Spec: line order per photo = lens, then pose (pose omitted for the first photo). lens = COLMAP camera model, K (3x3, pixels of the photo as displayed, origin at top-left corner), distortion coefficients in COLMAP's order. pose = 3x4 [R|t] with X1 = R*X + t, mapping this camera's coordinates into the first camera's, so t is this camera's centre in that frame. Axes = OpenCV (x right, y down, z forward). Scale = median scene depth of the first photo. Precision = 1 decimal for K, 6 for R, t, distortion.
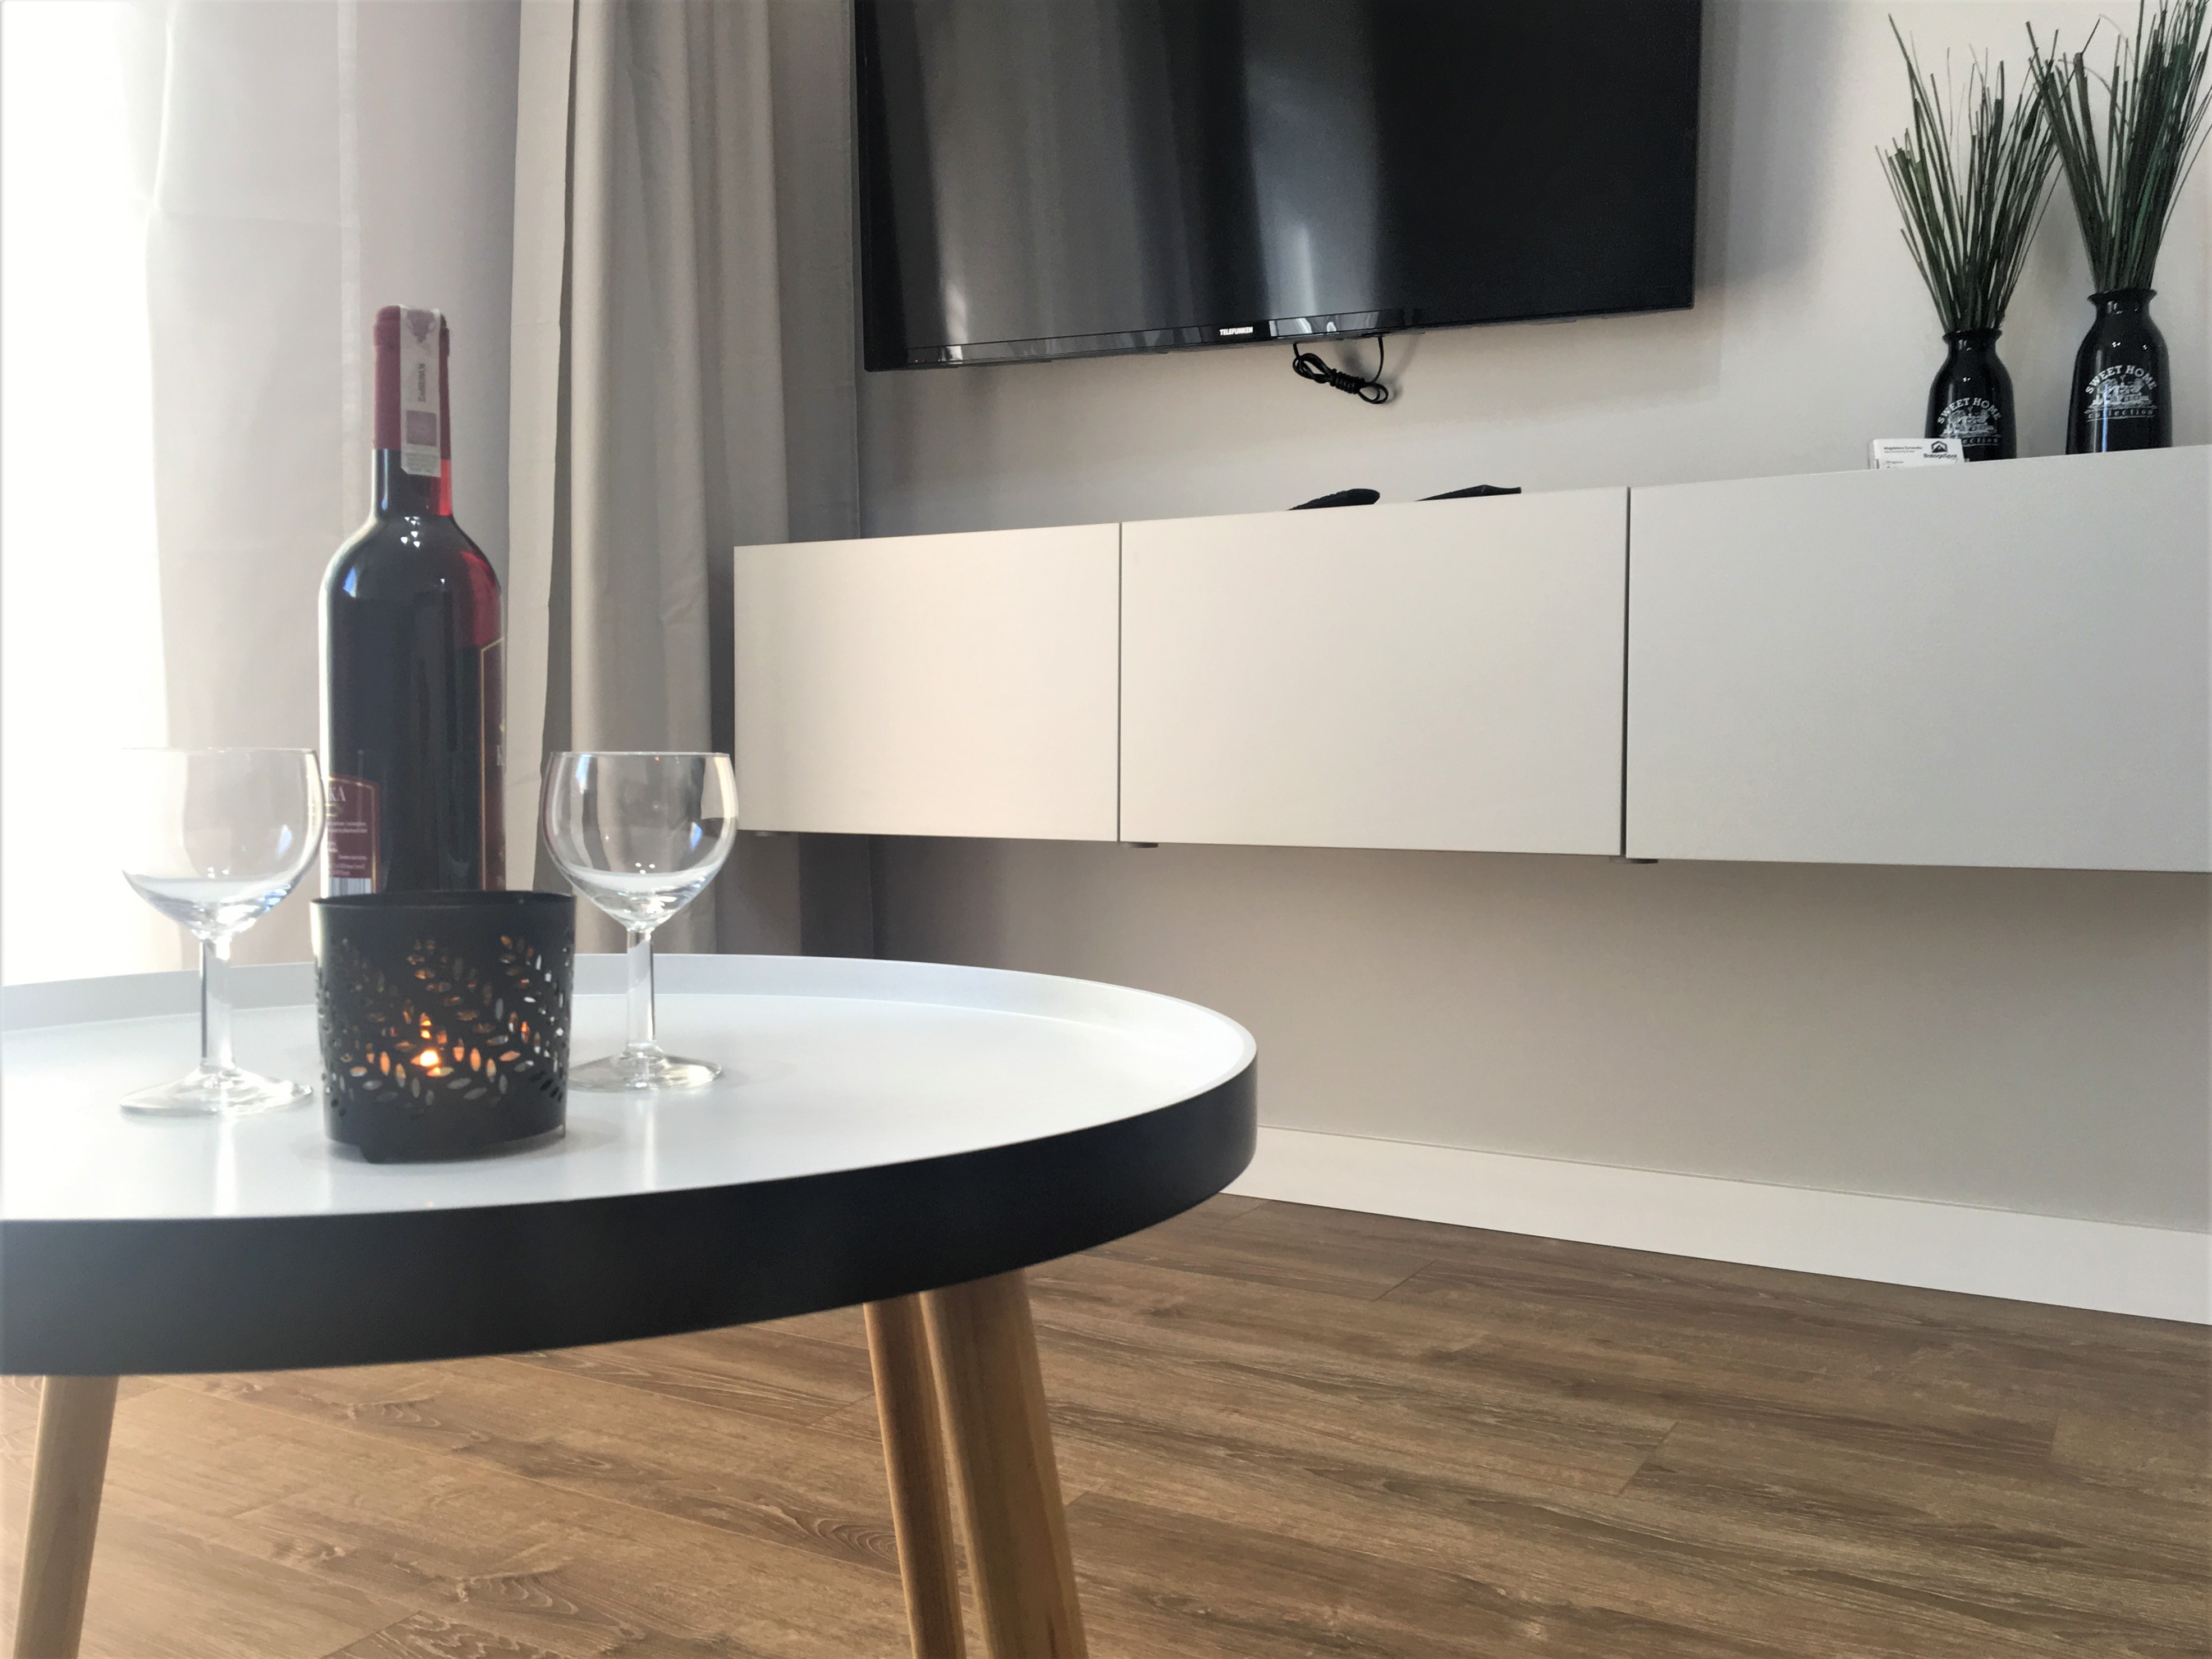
lens RADIAL K [[1887.3, 0, 1097.9], [0, 1887.3, 831.9], [0, 0, 1]] dist [0.078746, -0.105886]
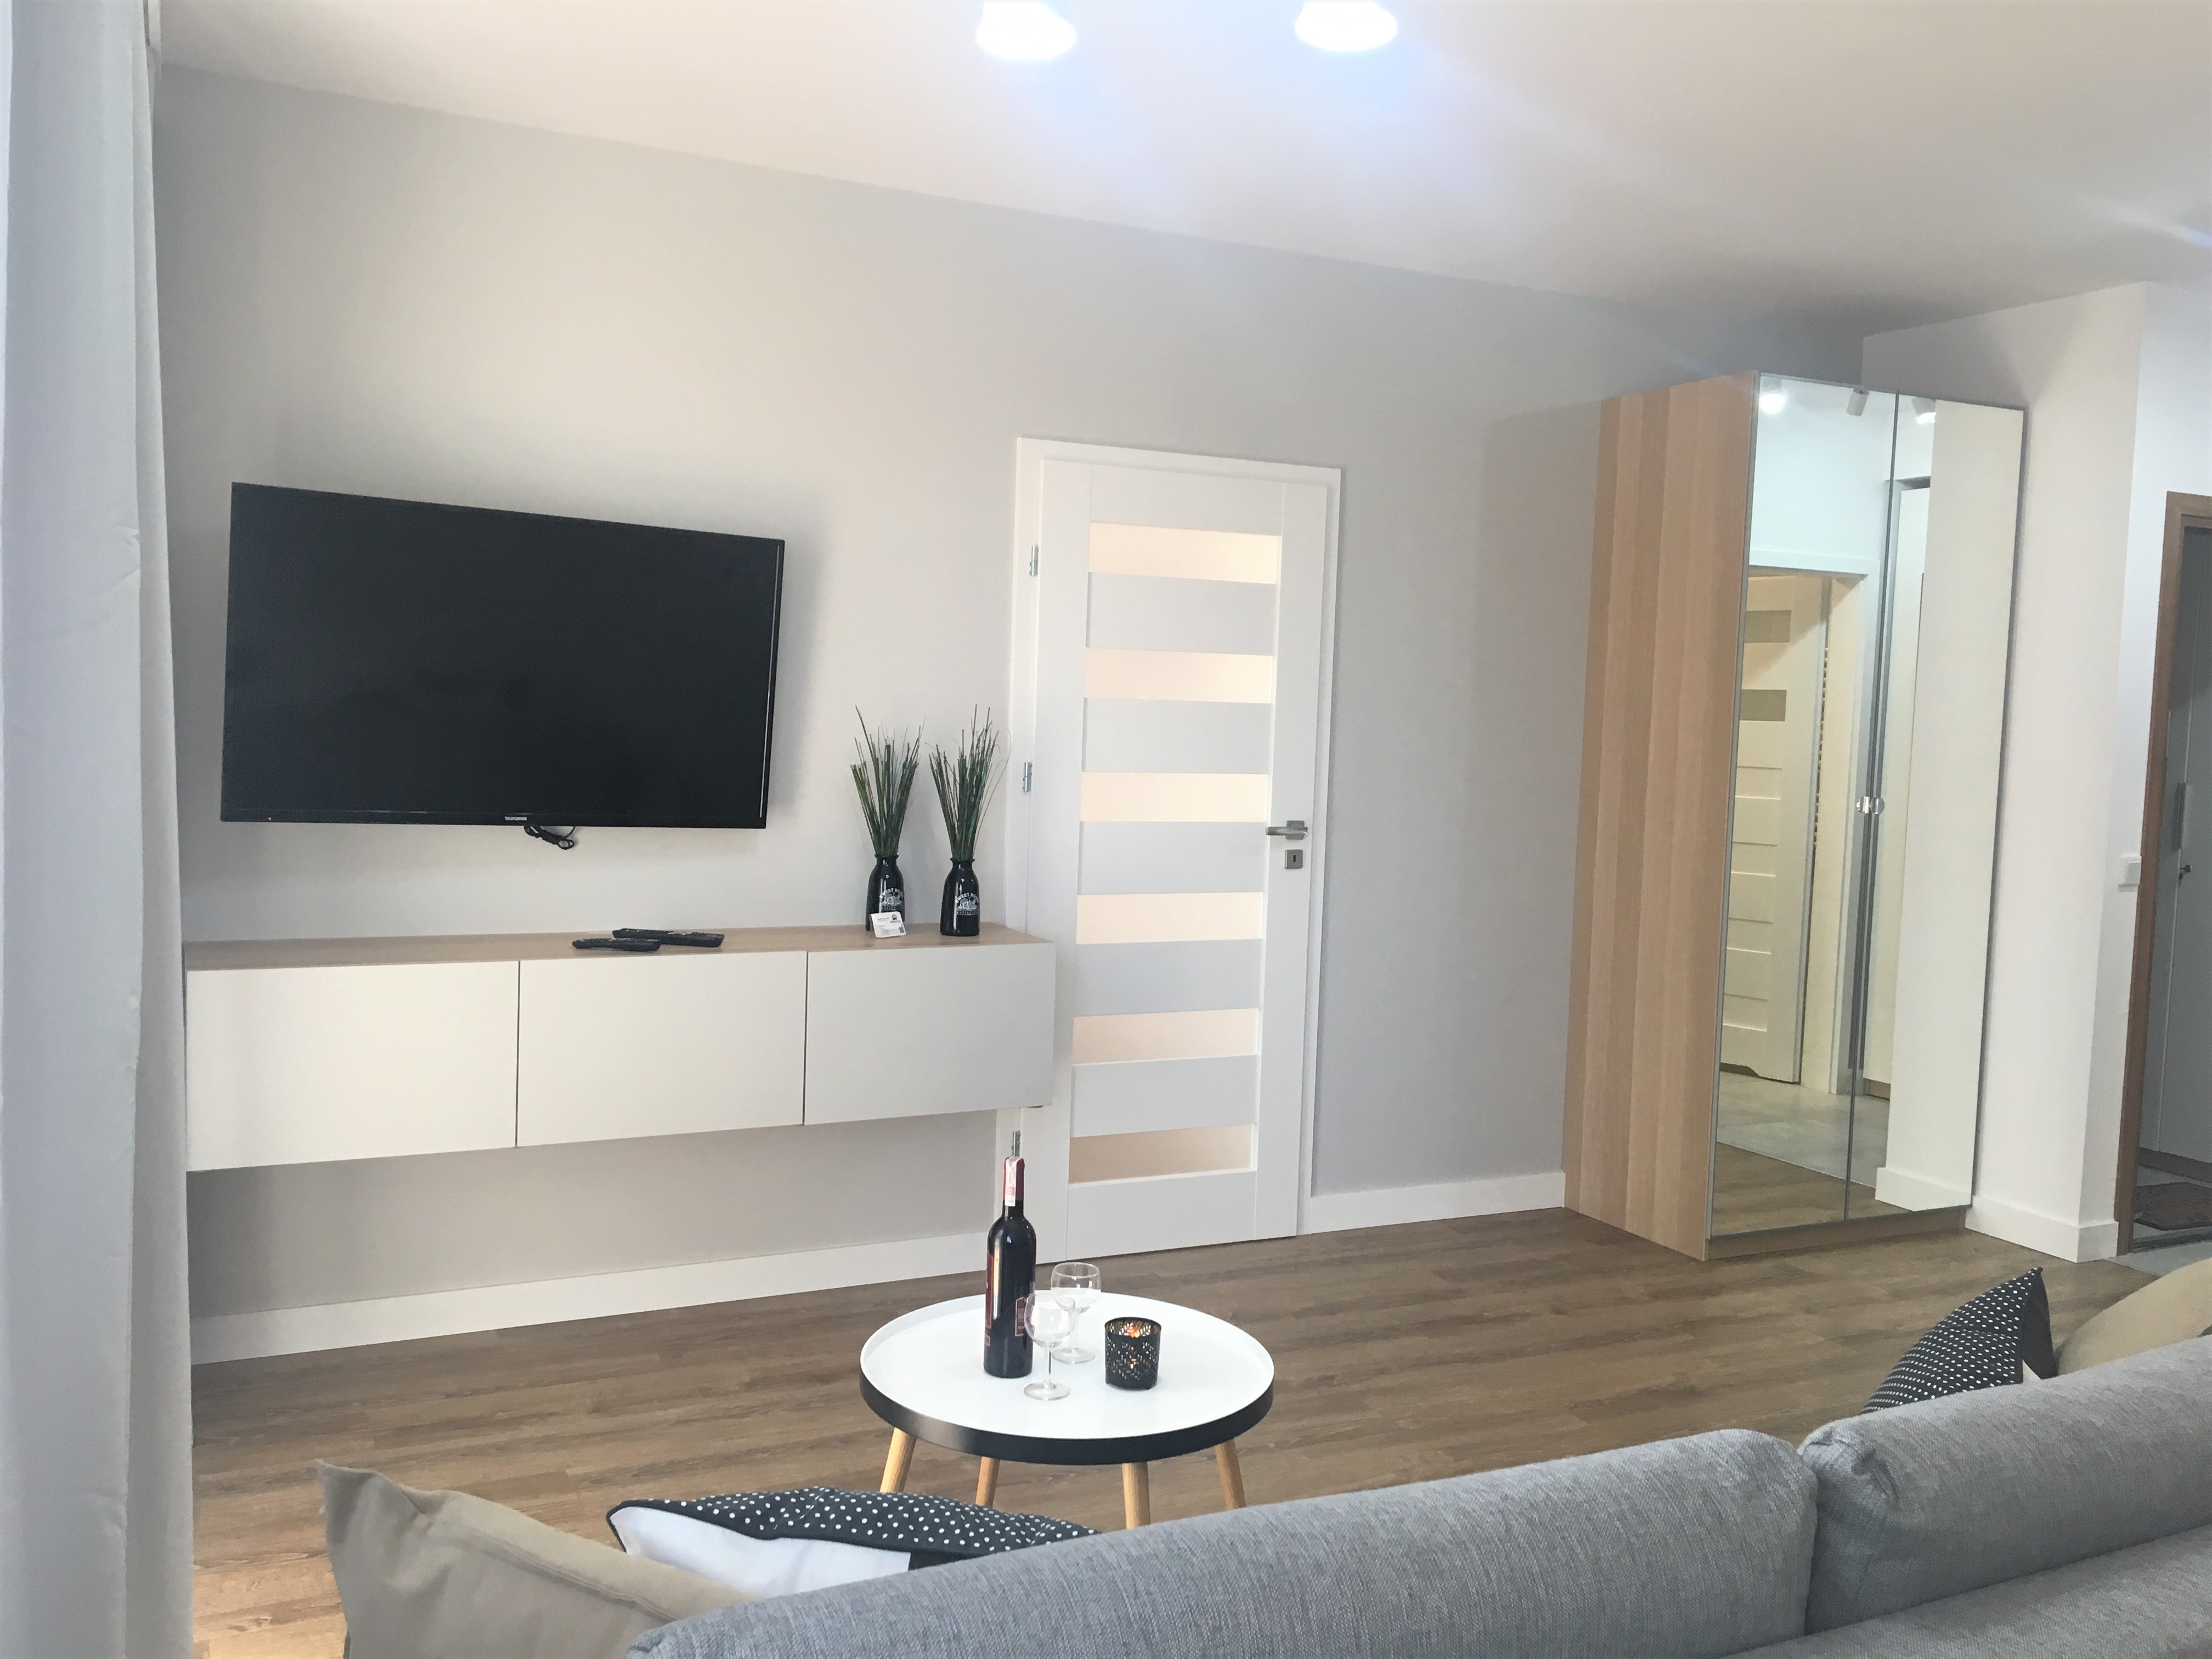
lens RADIAL K [[1887.0, 0, 1099.6], [0, 1887.0, 838.4], [0, 0, 1]] dist [0.078746, -0.105886]
pose [[0.544165, -0.047658, 0.837624, -1.278692], [-0.007847, 0.998053, 0.061884, -0.434677], [-0.838942, -0.040248, 0.542731, -0.399984]]
